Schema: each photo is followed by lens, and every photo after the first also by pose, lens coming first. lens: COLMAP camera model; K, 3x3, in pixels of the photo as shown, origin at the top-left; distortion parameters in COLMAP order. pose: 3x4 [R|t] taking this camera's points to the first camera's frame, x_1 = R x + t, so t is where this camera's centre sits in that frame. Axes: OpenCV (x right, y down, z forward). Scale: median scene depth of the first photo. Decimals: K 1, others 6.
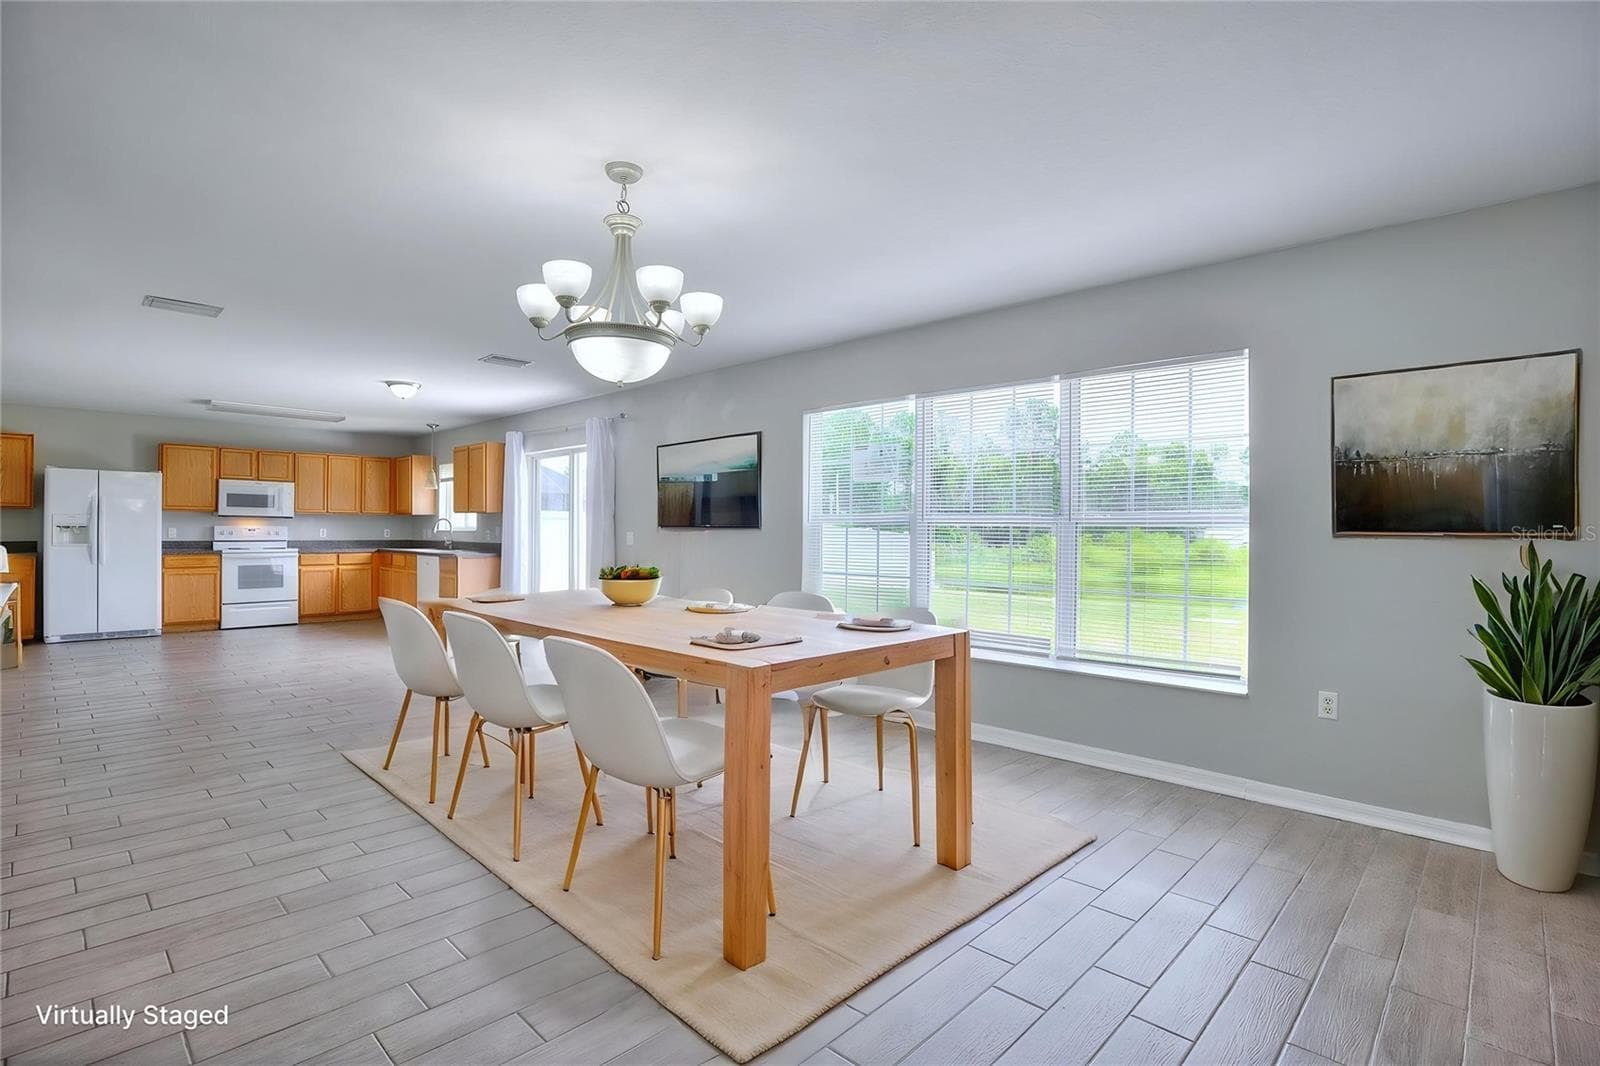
lens RADIAL K [[763.2, 0, 783.1], [0, 763.2, 526.5], [0, 0, 1]] dist [-0.015706, 0.002138]
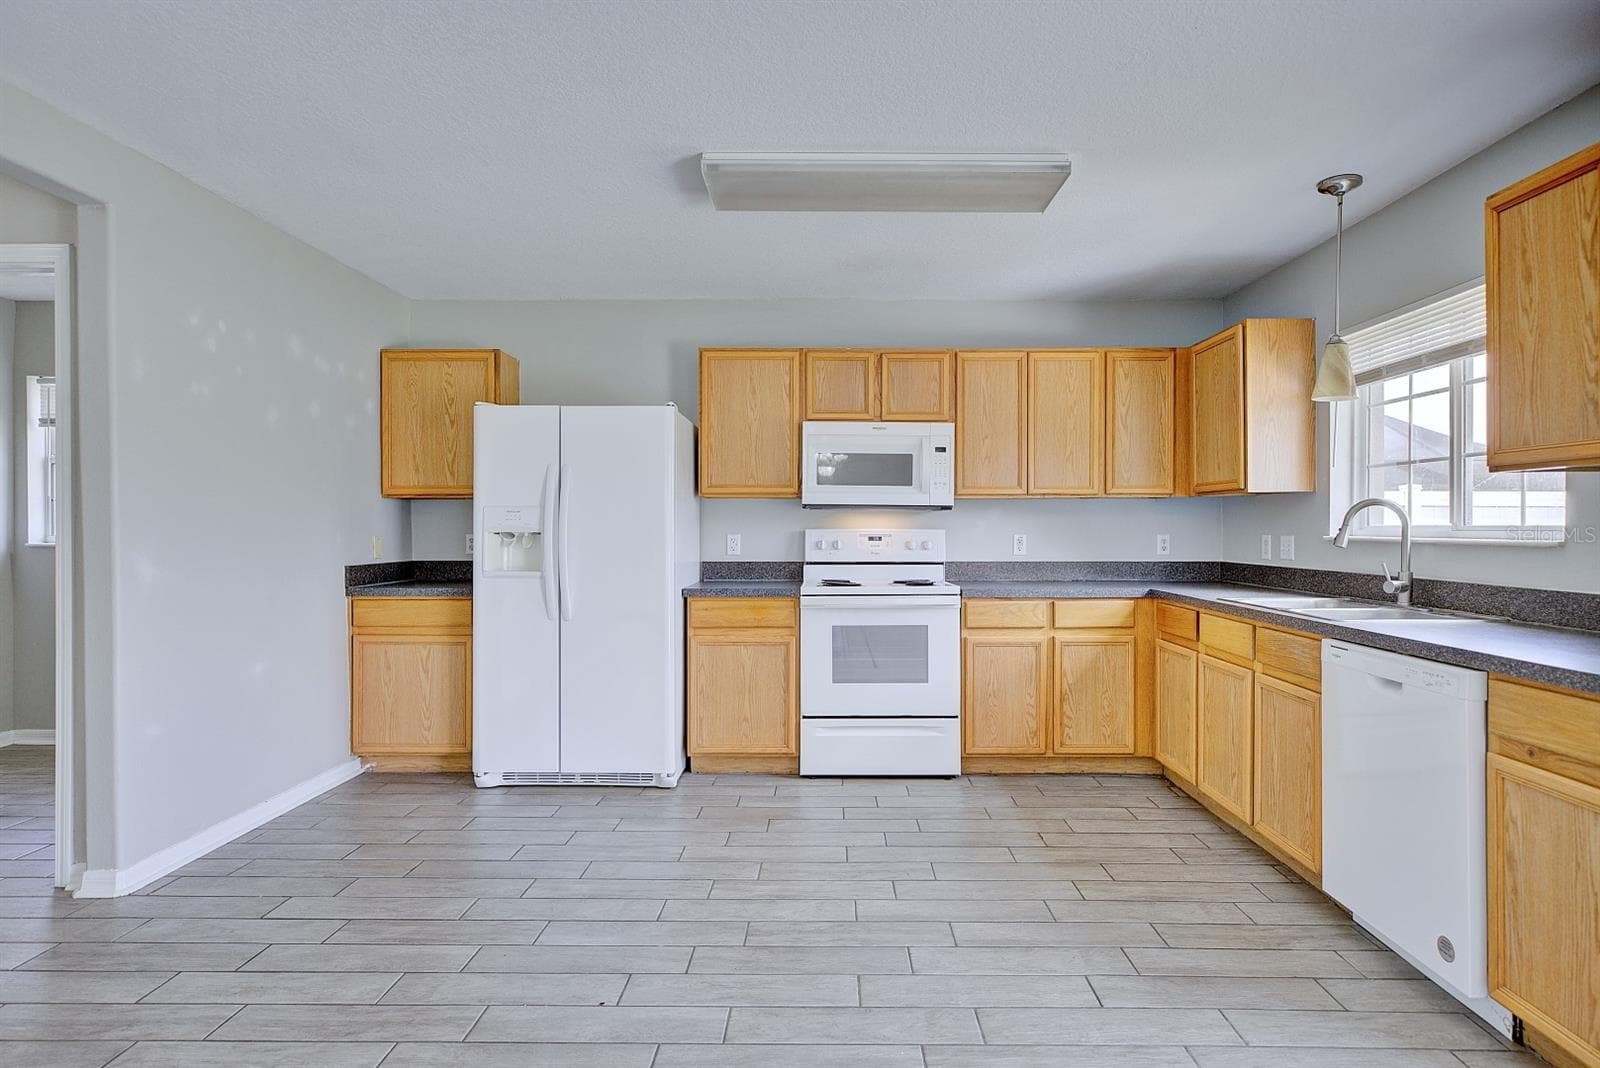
lens RADIAL K [[842.8, 0, 822.1], [0, 842.8, 533.1], [0, 0, 1]] dist [-0.006164, 0.003304]
pose [[0.705702, 0.002906, -0.708503, -0.396255], [0.006734, 0.999919, 0.010808, -0.003579], [0.708477, -0.012398, 0.705625, 0.667744]]
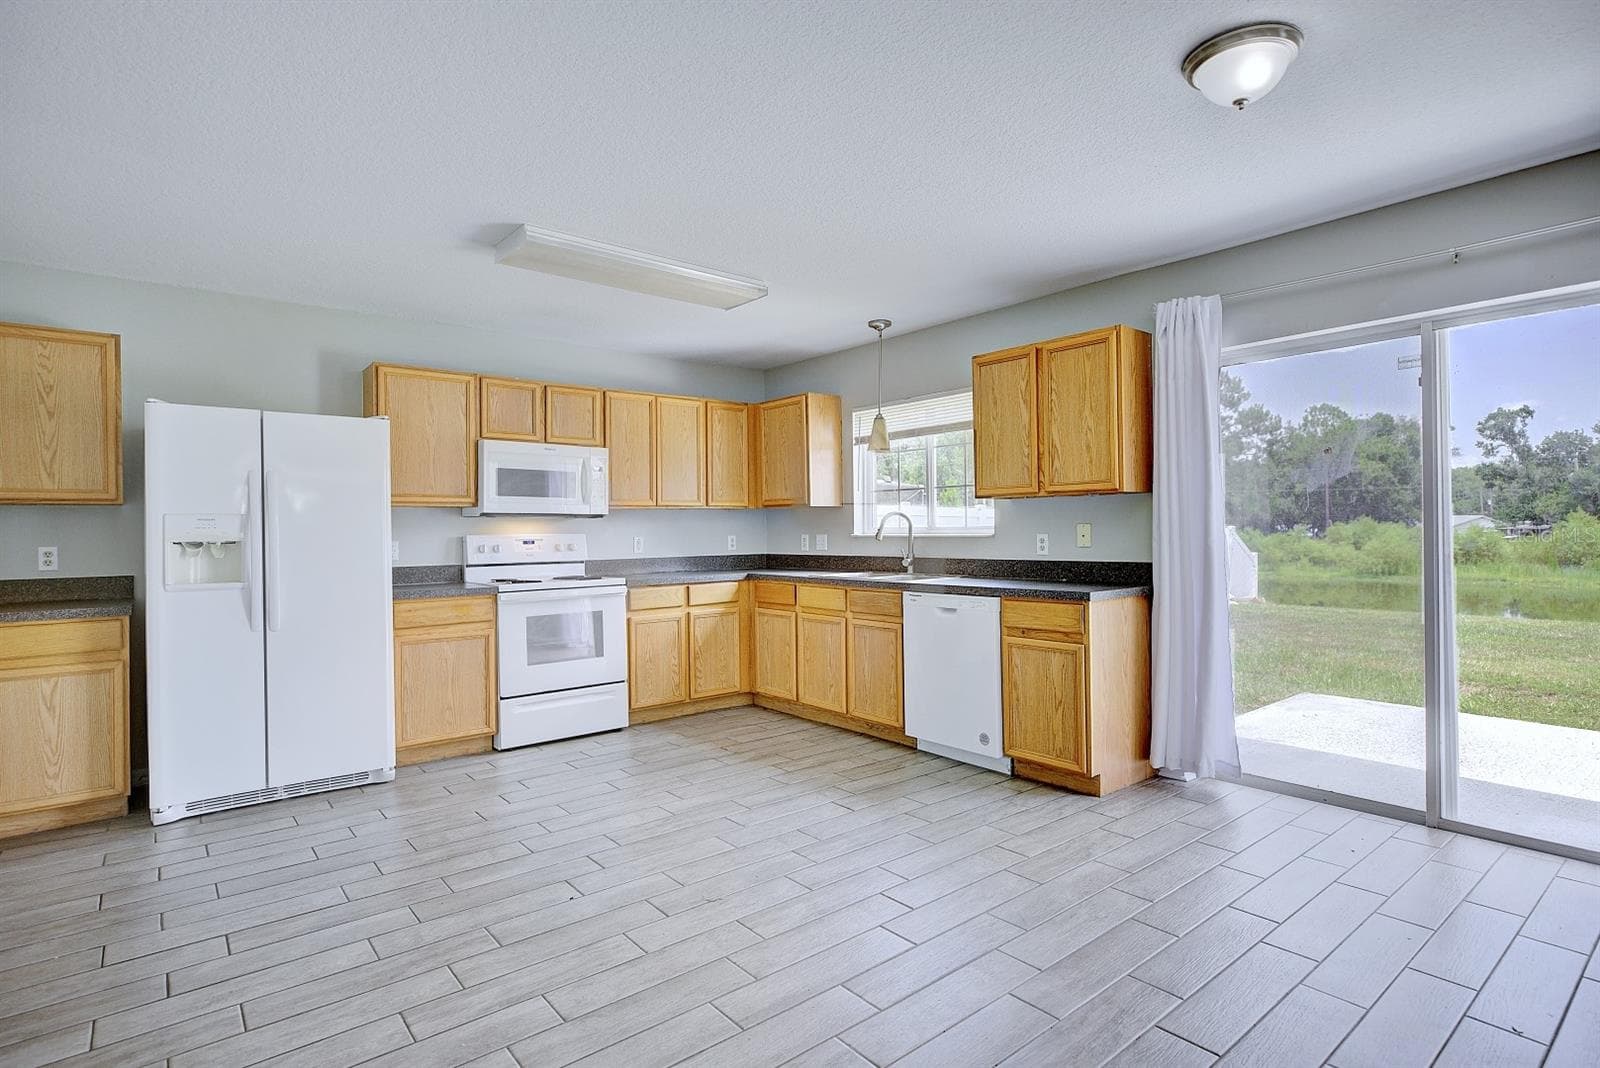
lens RADIAL K [[783.2, 0, 797.2], [0, 783.2, 534.1], [0, 0, 1]] dist [-0.009312, 0.003732]
pose [[0.993954, -0.014508, -0.108837, -0.489864], [0.015929, 0.999799, 0.012199, -0.004167], [0.108638, -0.013859, 0.993985, 0.520639]]
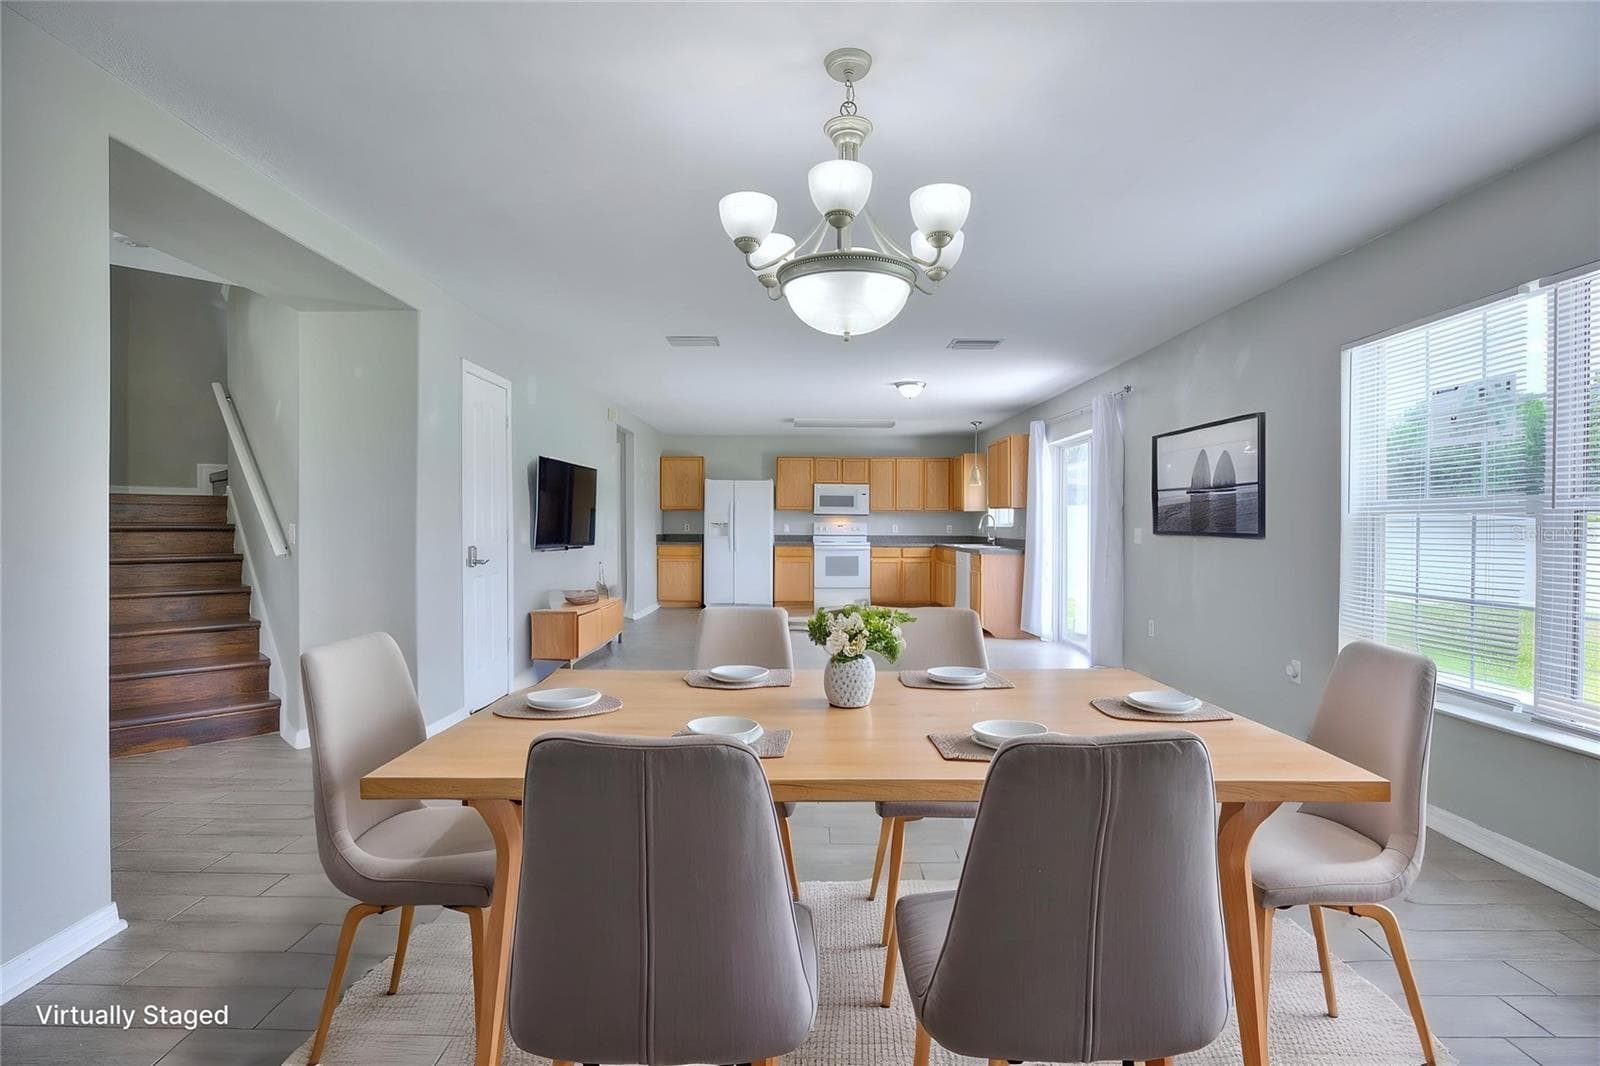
lens RADIAL K [[763.2, 0, 804.5], [0, 763.2, 533.6], [0, 0, 1]] dist [-0.015706, 0.002138]
pose [[0.714070, 0.007613, -0.700033, 0.091806], [0.001975, 0.999915, 0.012889, 0.000998], [0.700072, -0.010586, 0.713994, 0.123921]]
